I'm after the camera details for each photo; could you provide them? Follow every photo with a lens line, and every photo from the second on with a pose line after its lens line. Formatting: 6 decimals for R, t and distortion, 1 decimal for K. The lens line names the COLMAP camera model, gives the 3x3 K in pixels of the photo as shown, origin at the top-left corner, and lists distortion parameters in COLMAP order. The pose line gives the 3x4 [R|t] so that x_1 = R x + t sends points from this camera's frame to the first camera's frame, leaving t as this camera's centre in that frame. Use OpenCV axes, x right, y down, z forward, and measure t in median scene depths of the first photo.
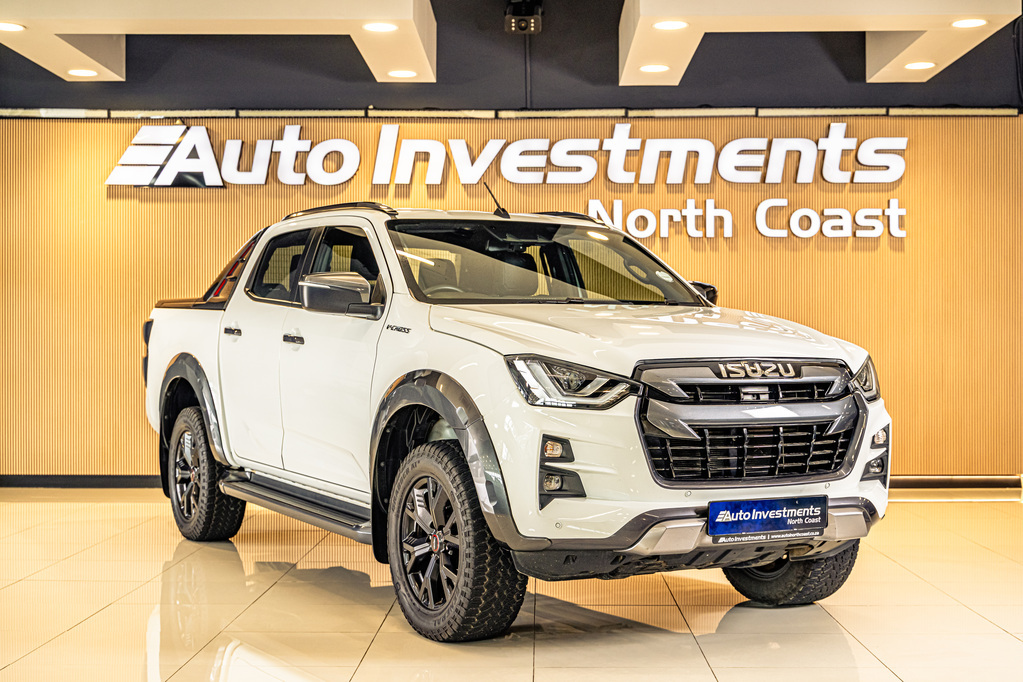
lens RADIAL K [[1464.0, 0, 511.5], [0, 1464.0, 341.0], [0, 0, 1]] dist [-0.002297, 0.002561]
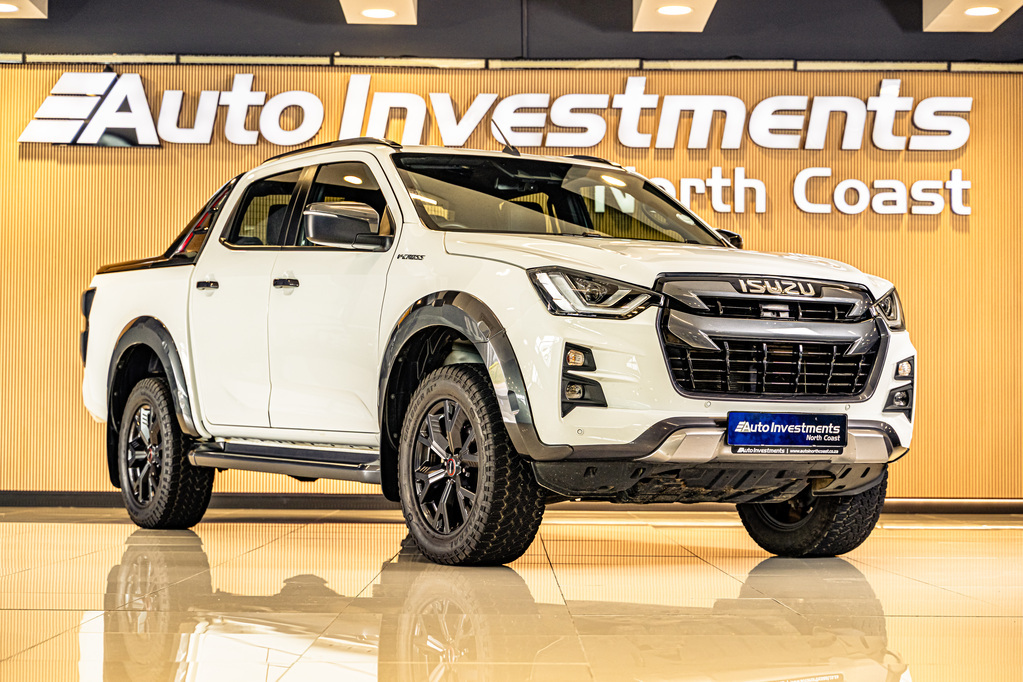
lens RADIAL K [[2123.0, 0, 511.5], [0, 2123.0, 341.0], [0, 0, 1]] dist [-0.017459, 0.092549]
pose [[0.999696, 0.009727, 0.022656, -0.022332], [-0.008736, 0.999018, -0.043434, 0.057325], [-0.023056, 0.043223, 0.998799, -0.212804]]
